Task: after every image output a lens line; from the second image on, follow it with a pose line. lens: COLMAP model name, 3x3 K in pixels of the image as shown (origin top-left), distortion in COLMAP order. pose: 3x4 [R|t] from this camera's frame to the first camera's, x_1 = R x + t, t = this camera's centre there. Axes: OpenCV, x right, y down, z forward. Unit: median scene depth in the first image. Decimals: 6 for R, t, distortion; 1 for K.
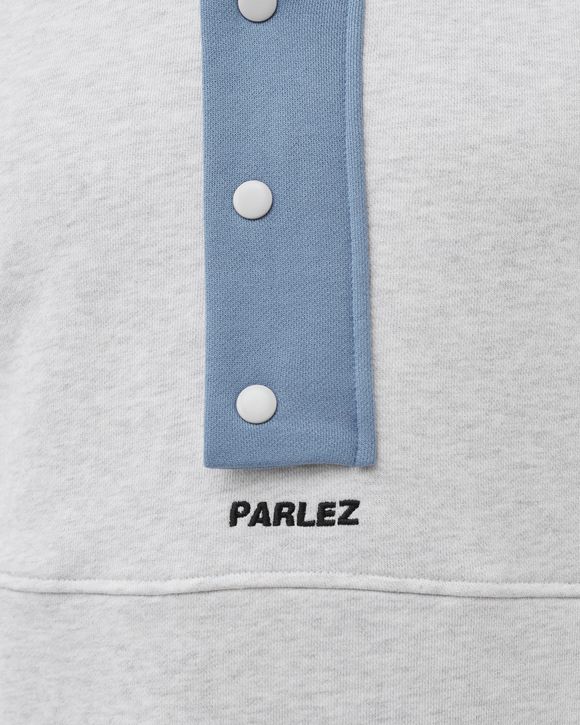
lens RADIAL K [[1528.5, 0, 290.0], [0, 1528.5, 362.5], [0, 0, 1]] dist [-0.430121, 2.673356]
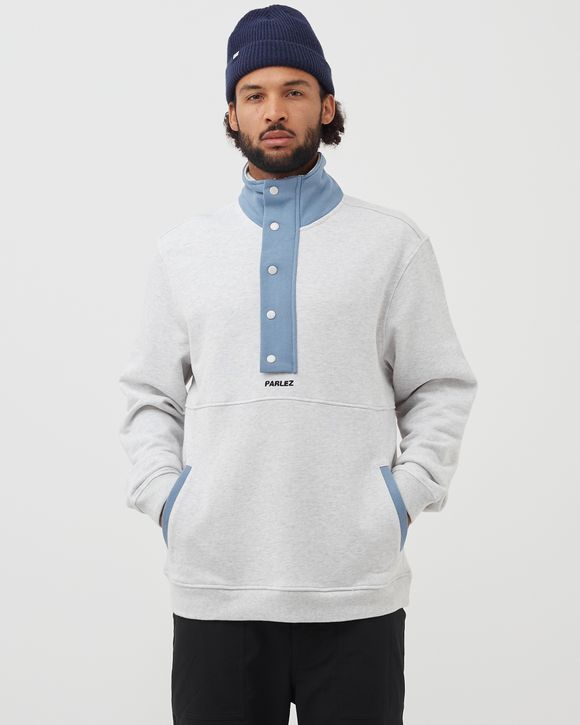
lens RADIAL K [[1528.5, 0, 290.0], [0, 1528.5, 362.5], [0, 0, 1]] dist [-0.430121, 2.673356]
pose [[0.999653, 0.007722, -0.025190, 0.147877], [-0.009167, 0.998288, -0.057760, 0.296961], [0.024701, 0.057971, 0.998013, -3.535951]]
